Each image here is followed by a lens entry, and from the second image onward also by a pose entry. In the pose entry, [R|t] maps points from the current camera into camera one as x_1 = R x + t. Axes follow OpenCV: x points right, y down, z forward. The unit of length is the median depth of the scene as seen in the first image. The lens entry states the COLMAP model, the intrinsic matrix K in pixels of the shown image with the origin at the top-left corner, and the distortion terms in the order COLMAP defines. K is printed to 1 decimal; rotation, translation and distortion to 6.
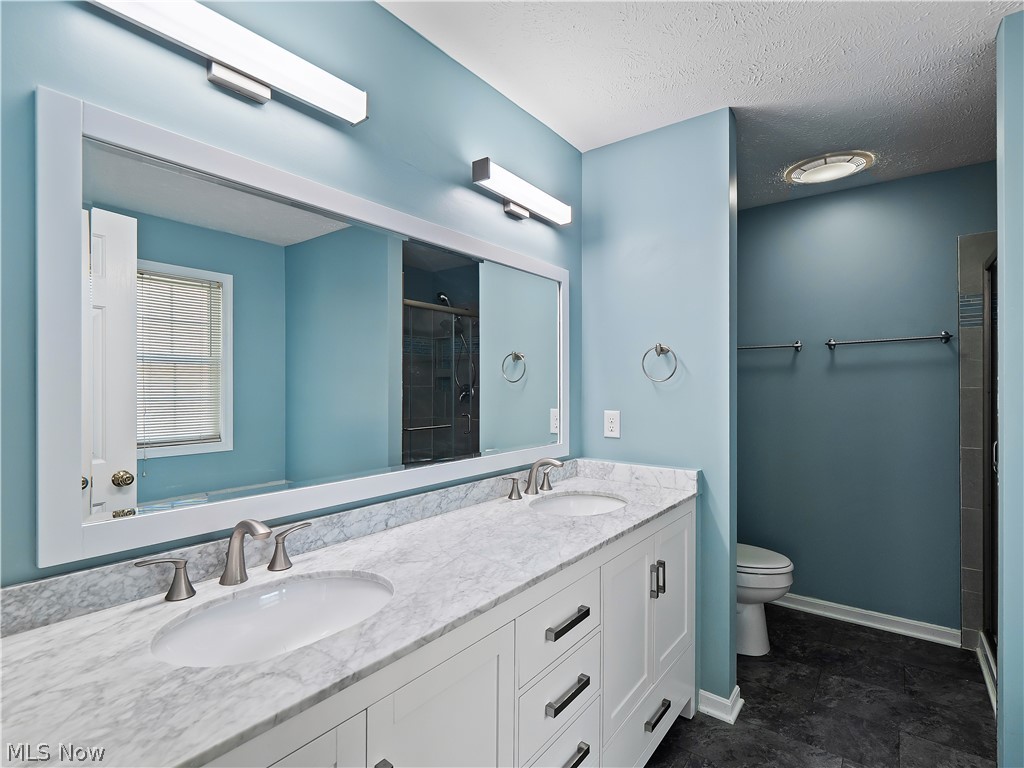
lens RADIAL K [[493.7, 0, 509.6], [0, 493.7, 380.8], [0, 0, 1]] dist [-0.001743, -0.001731]
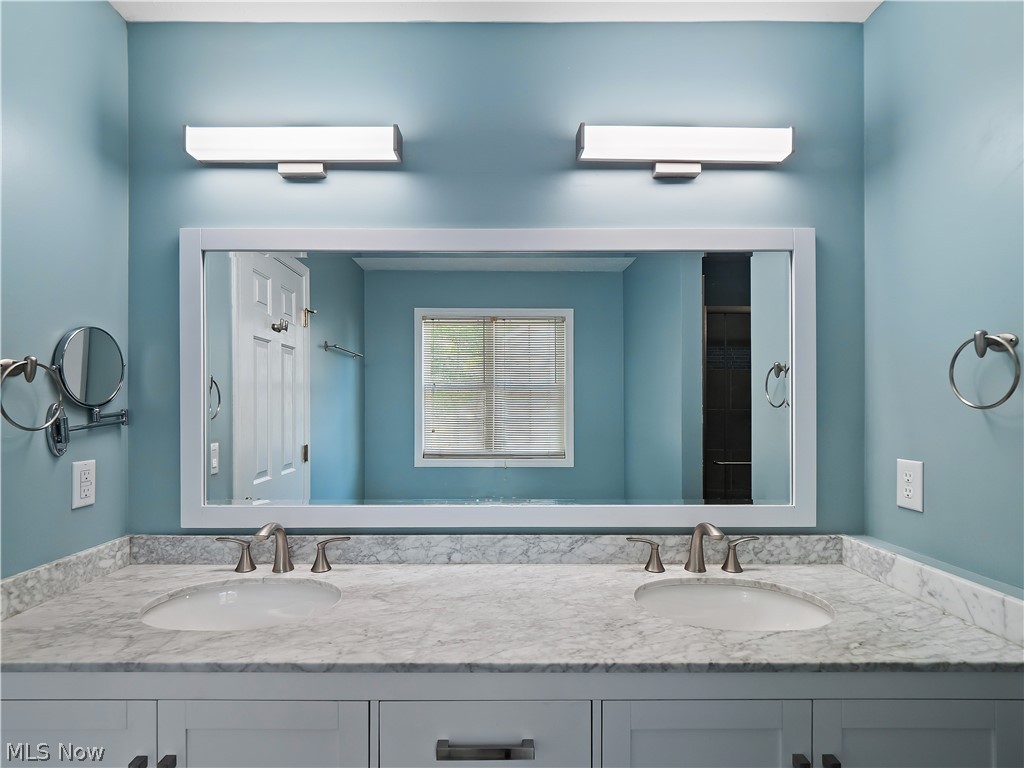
lens RADIAL K [[503.2, 0, 492.1], [0, 503.2, 381.7], [0, 0, 1]] dist [0.002208, -0.000438]
pose [[0.616711, -0.038611, -0.786242, 0.581769], [0.009964, 0.999099, -0.041249, -0.014201], [0.787126, 0.017605, 0.616541, 0.440903]]
